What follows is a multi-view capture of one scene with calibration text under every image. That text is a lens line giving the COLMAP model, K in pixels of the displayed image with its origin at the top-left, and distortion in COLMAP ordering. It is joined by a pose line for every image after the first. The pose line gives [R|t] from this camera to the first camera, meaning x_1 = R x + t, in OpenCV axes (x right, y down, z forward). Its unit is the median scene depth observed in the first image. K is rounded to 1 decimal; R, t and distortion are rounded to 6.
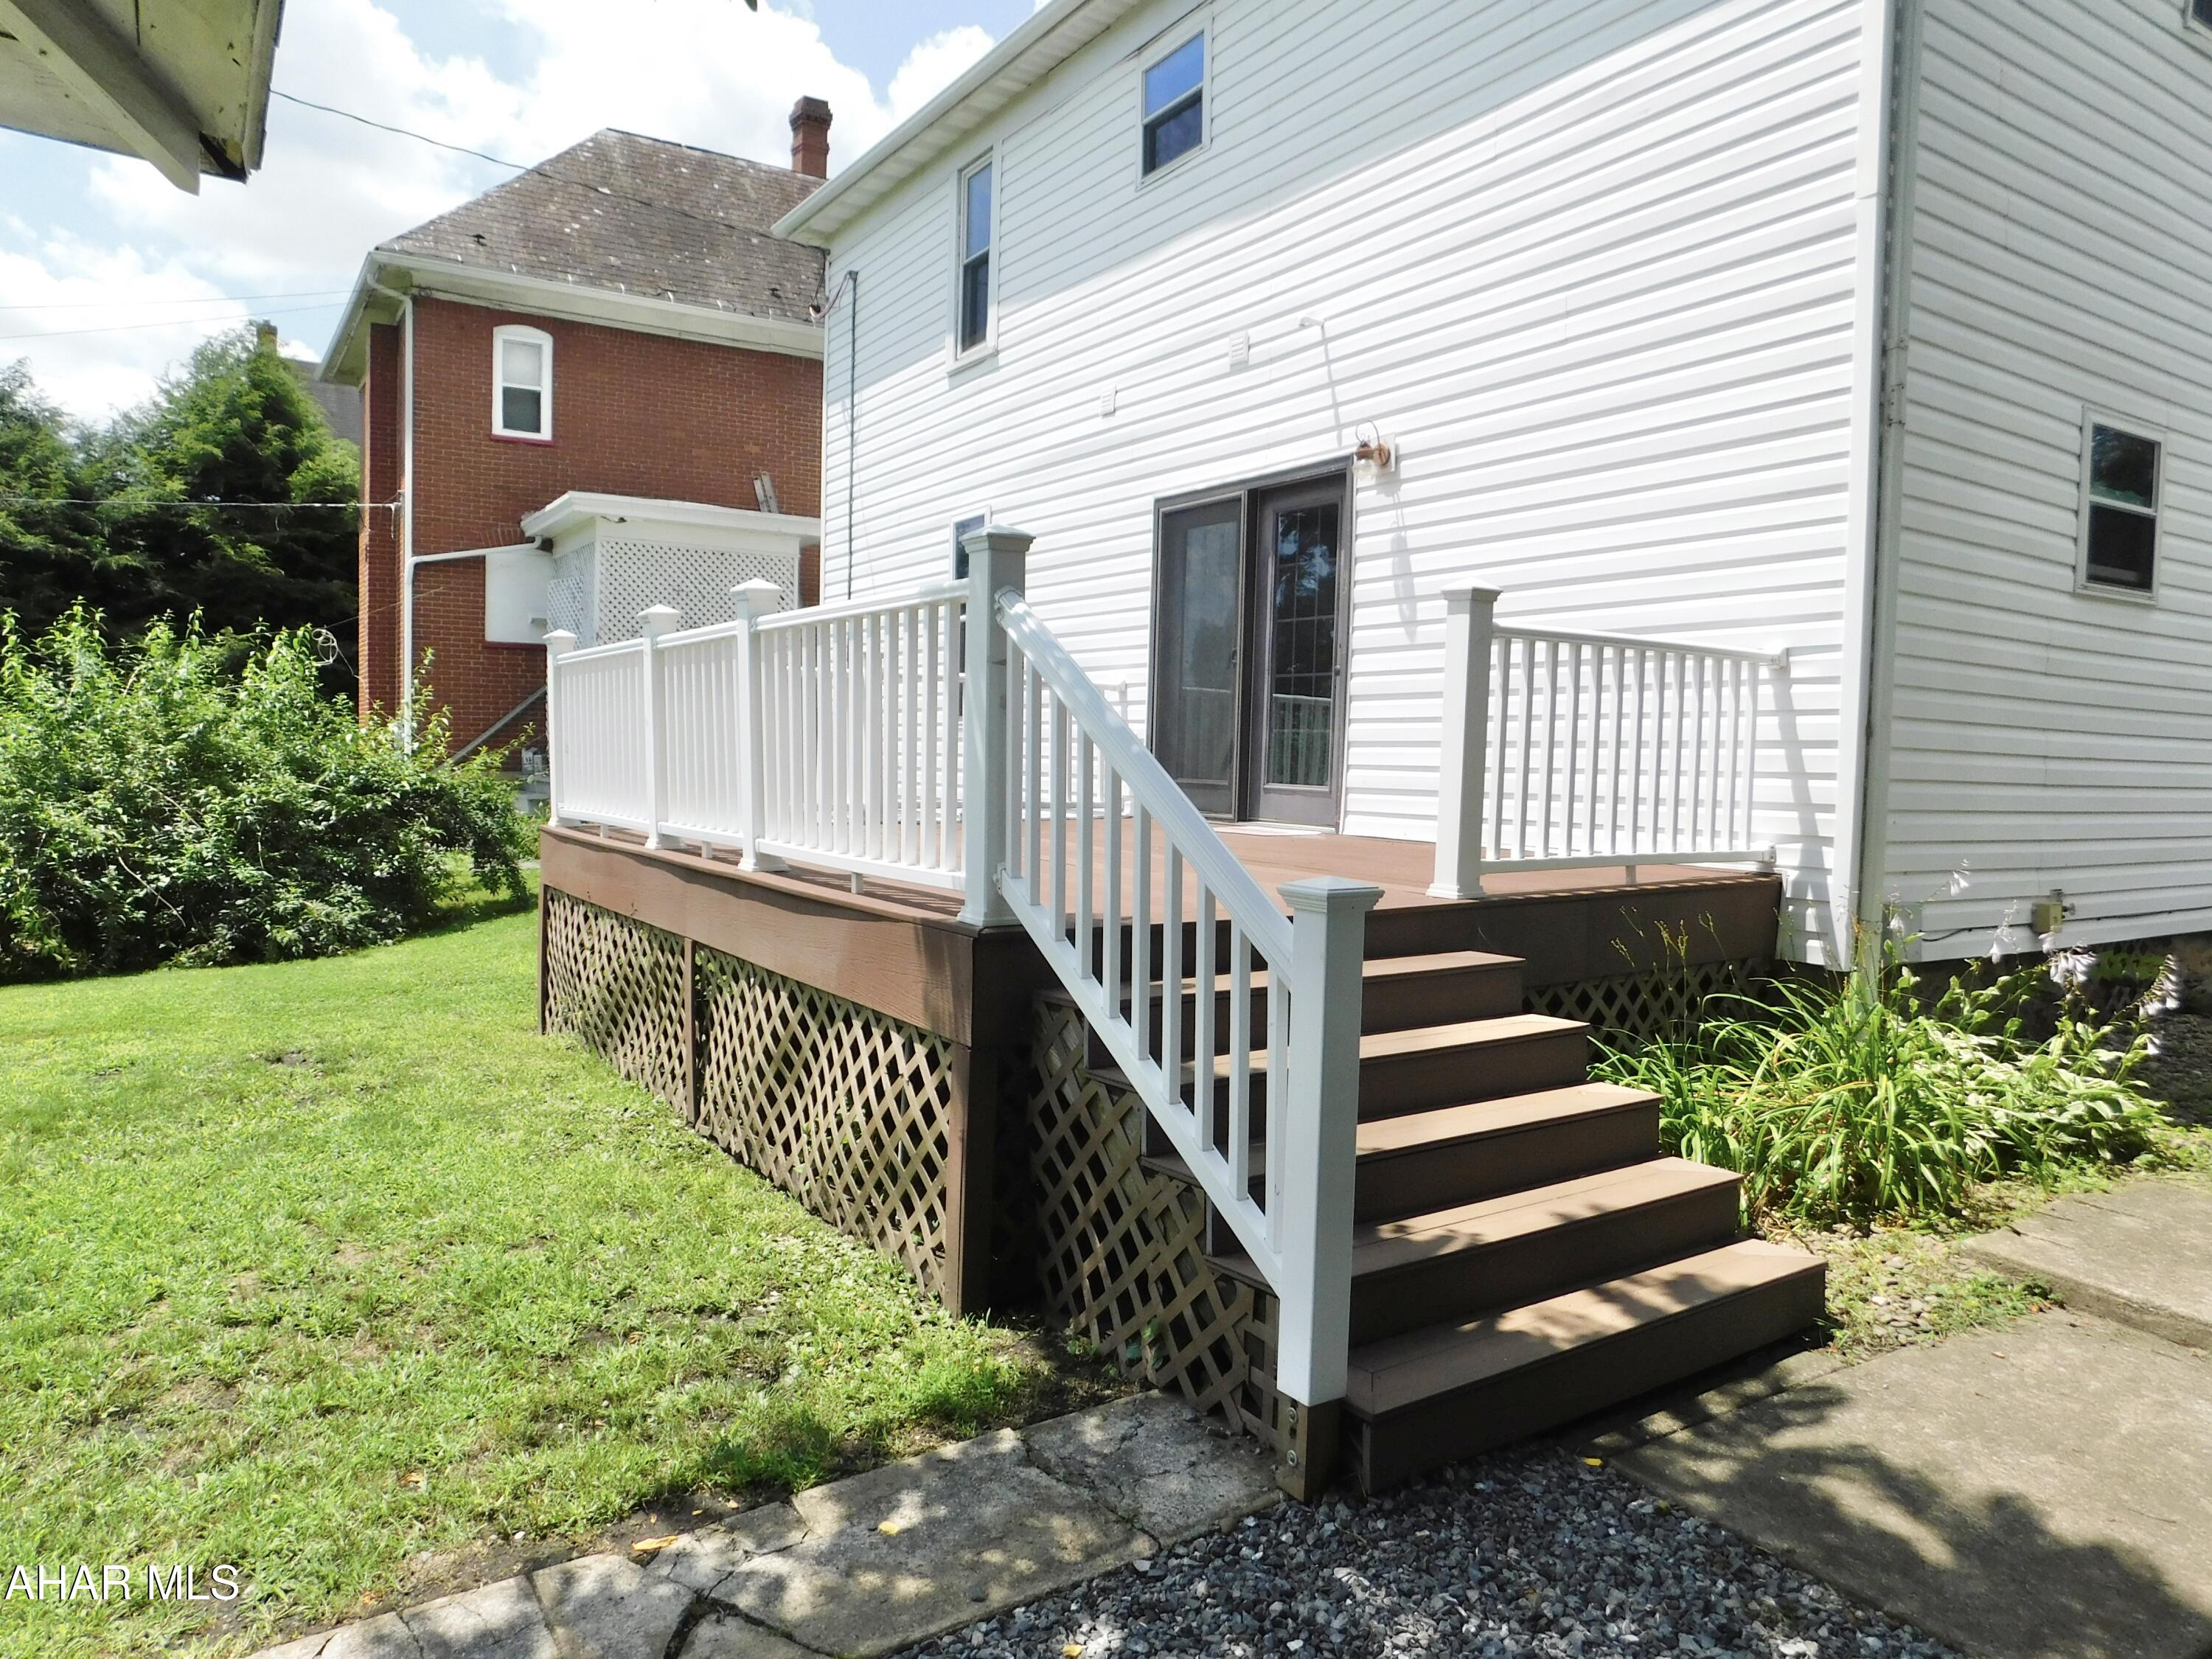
lens RADIAL K [[1460.2, 0, 1106.0], [0, 1460.2, 829.5], [0, 0, 1]] dist [-0.076224, 0.062973]
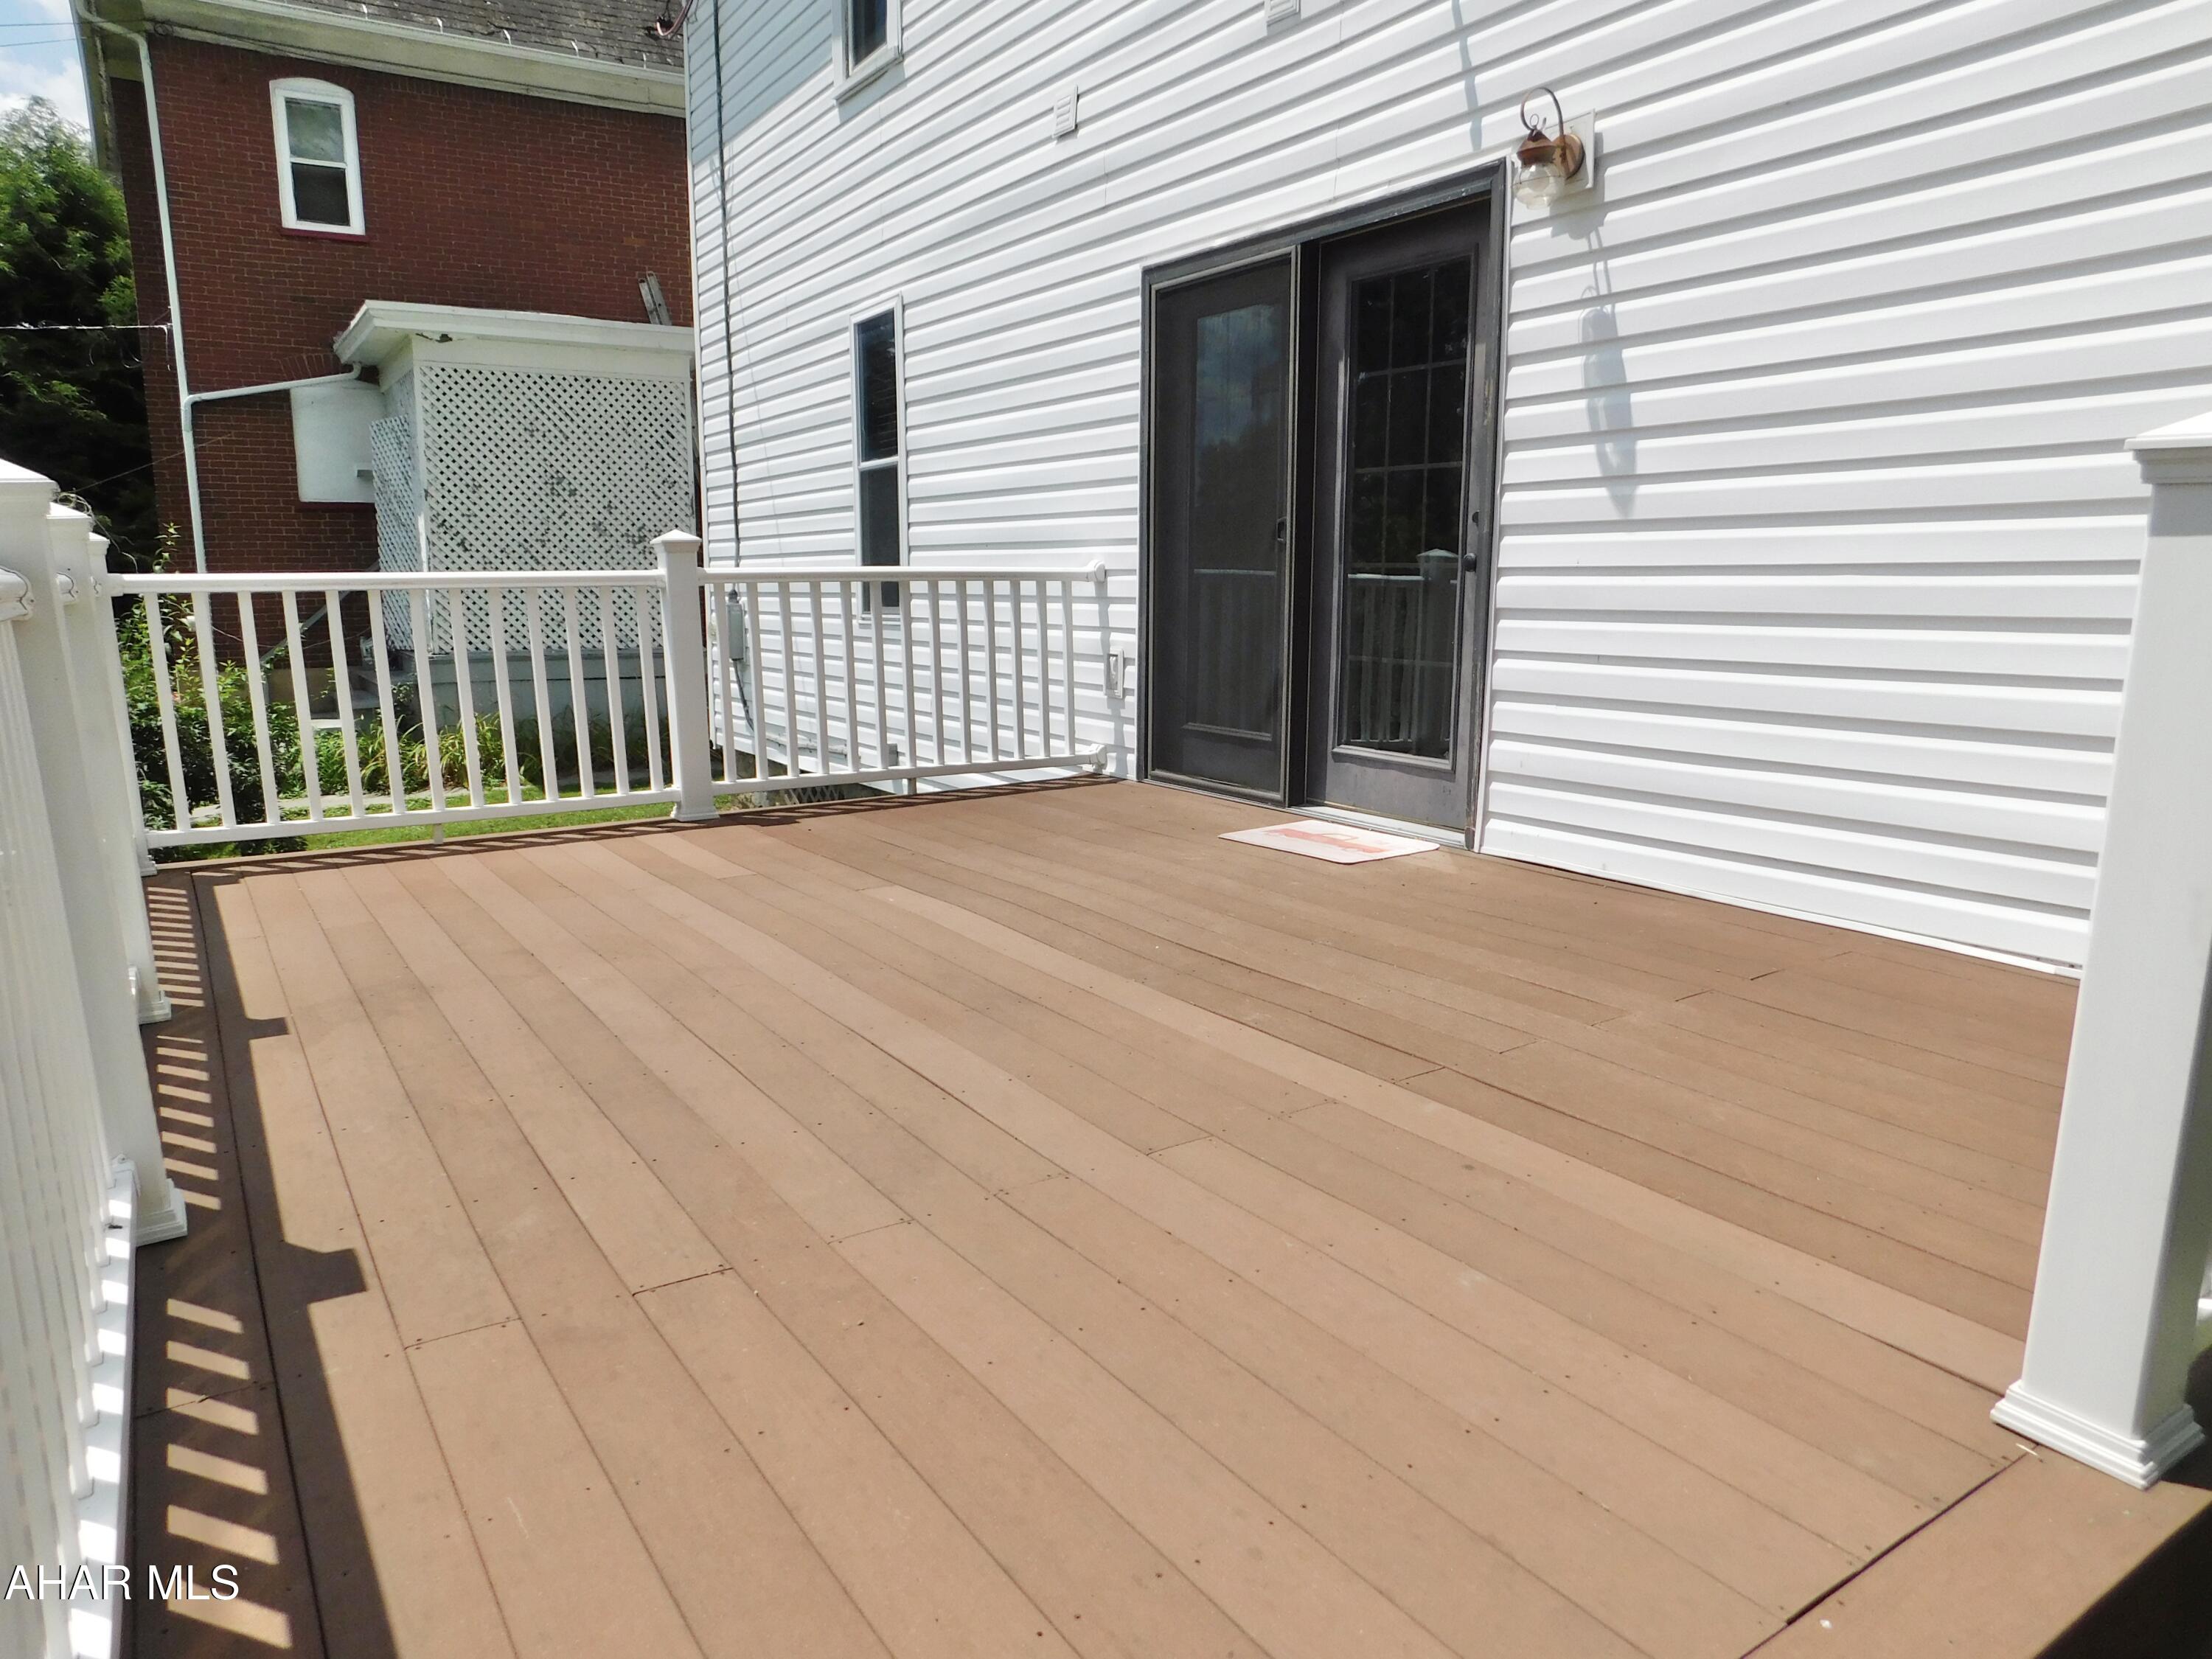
lens RADIAL K [[1460.2, 0, 1106.0], [0, 1460.2, 829.5], [0, 0, 1]] dist [-0.076224, 0.062973]
pose [[0.999708, -0.024037, -0.002272, 0.013357], [0.024136, 0.992452, 0.120232, -0.064444], [-0.000635, -0.120252, 0.992743, 0.357471]]
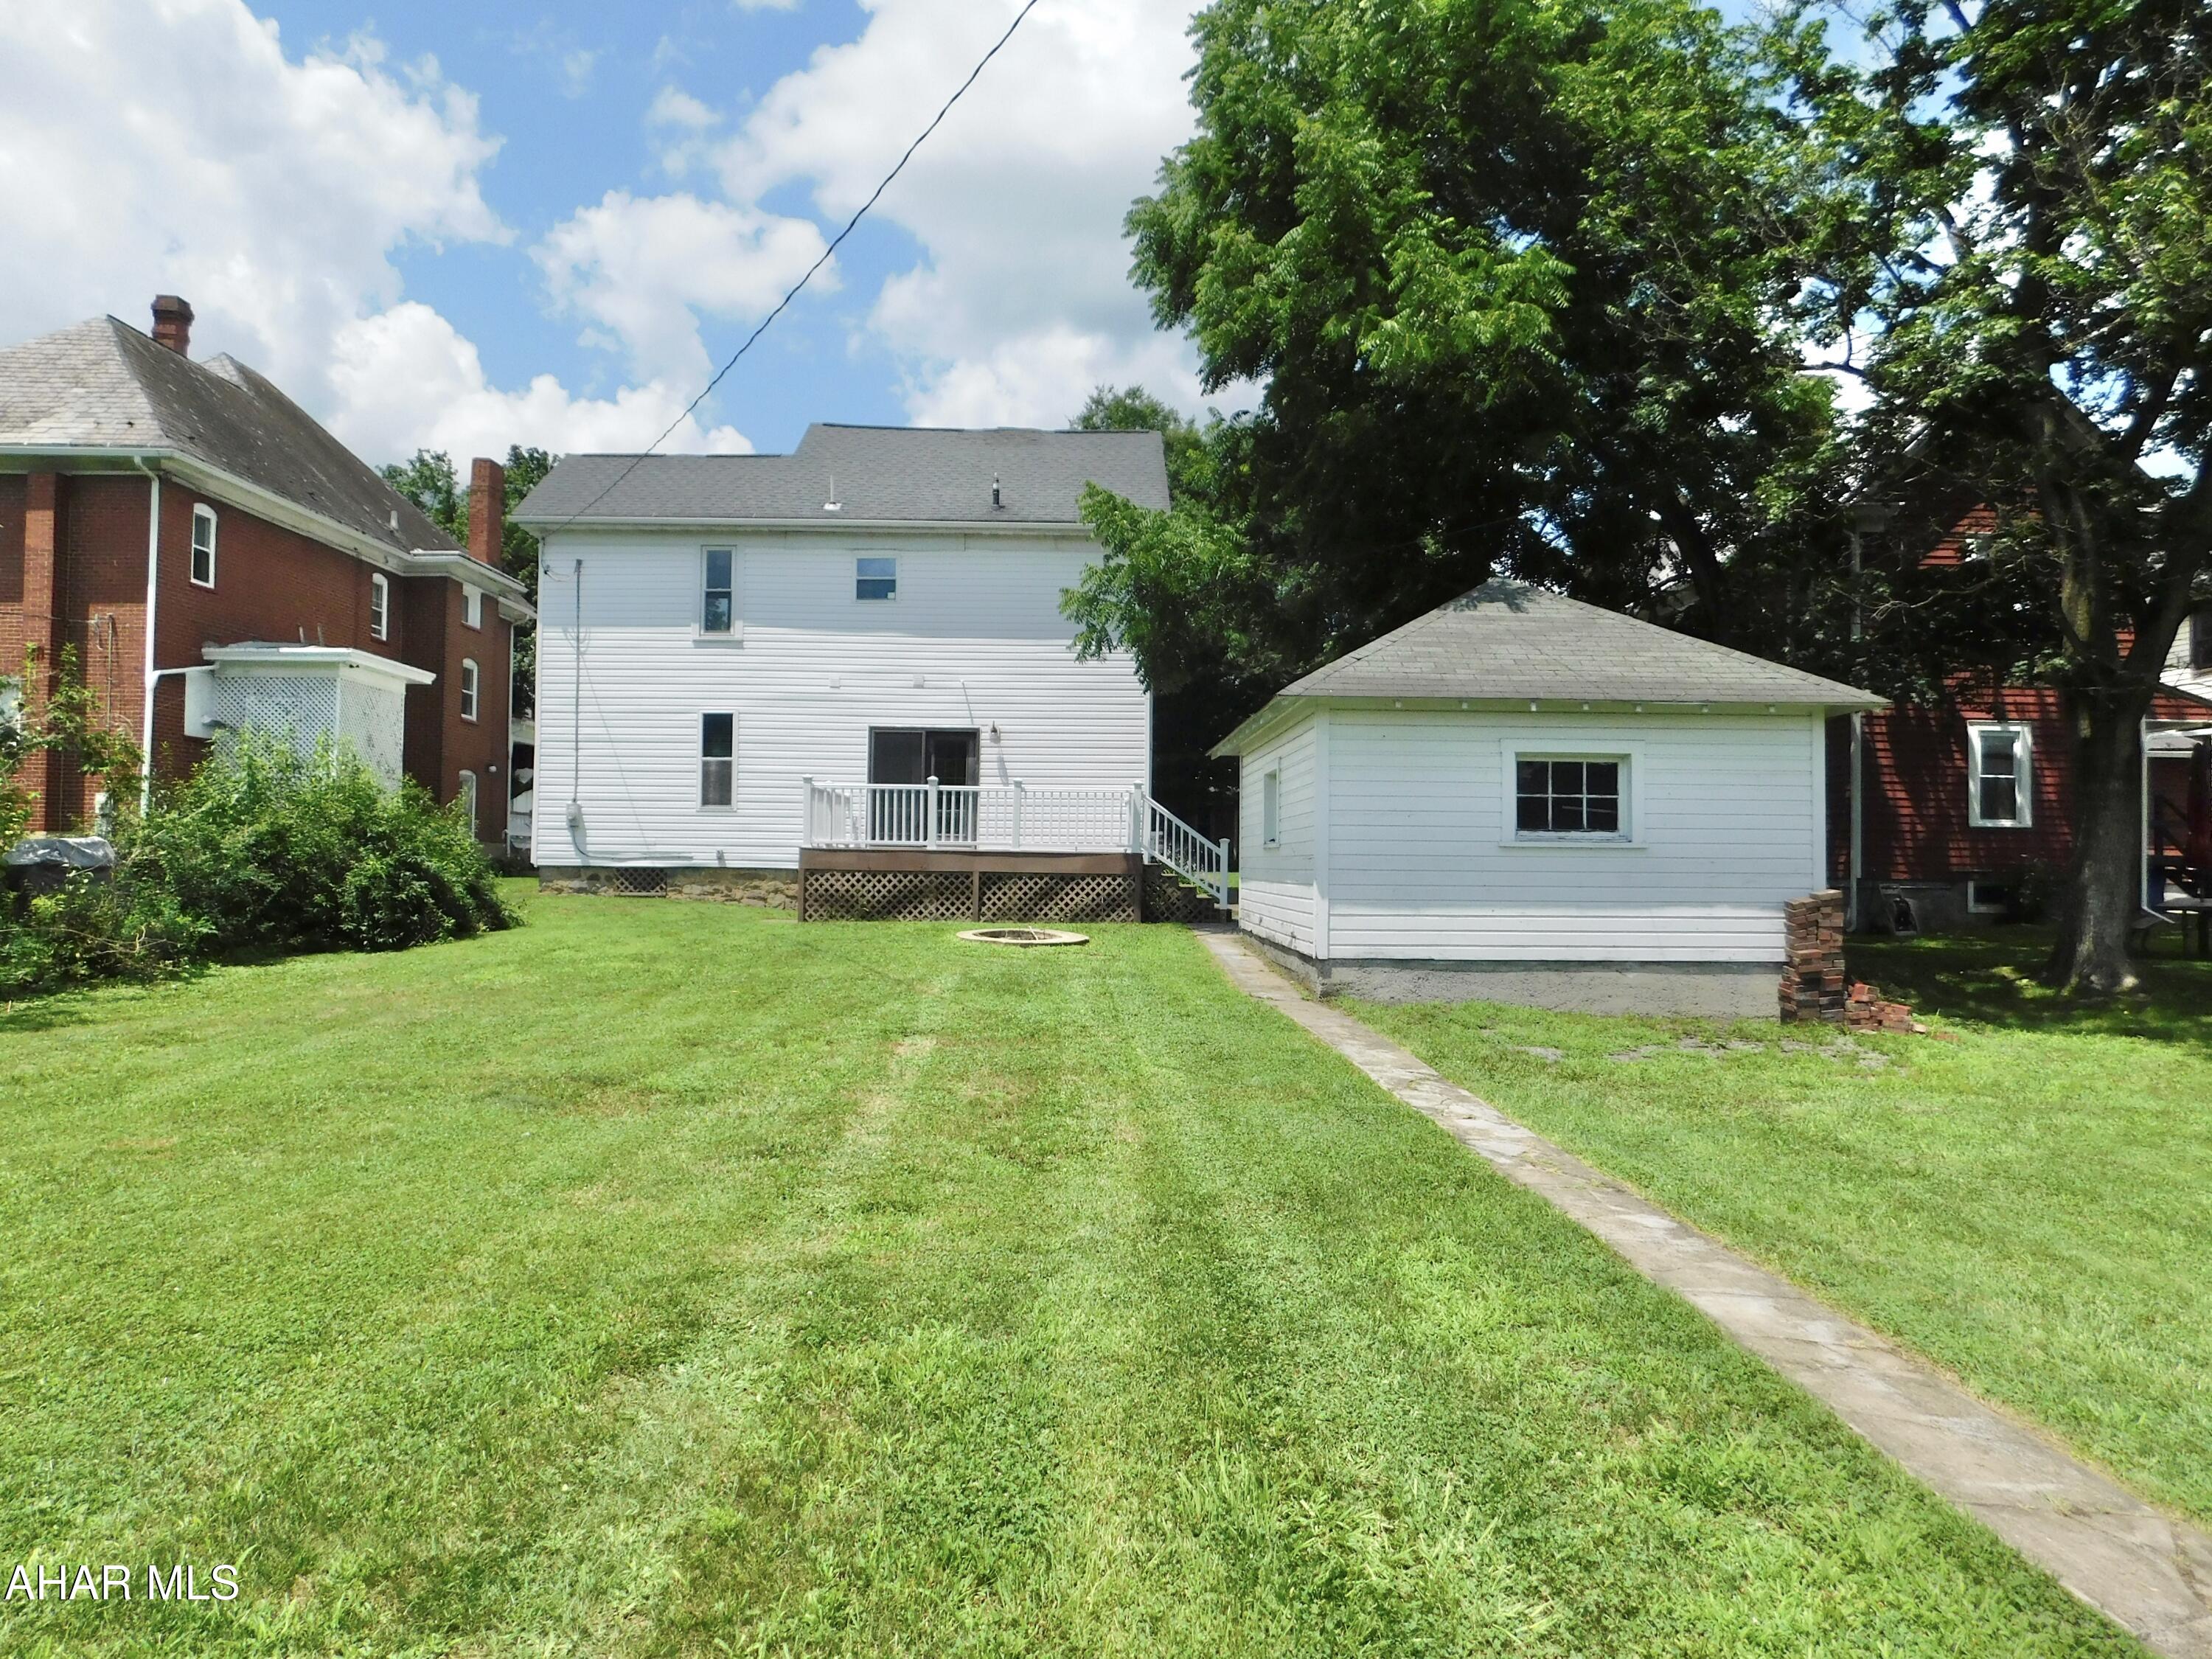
lens RADIAL K [[1460.2, 0, 1106.0], [0, 1460.2, 829.5], [0, 0, 1]] dist [-0.076224, 0.062973]
pose [[0.537497, 0.004622, 0.843253, -1.924211], [0.041560, 0.998625, -0.031965, 0.060499], [-0.842241, 0.052227, 0.536566, -0.751074]]
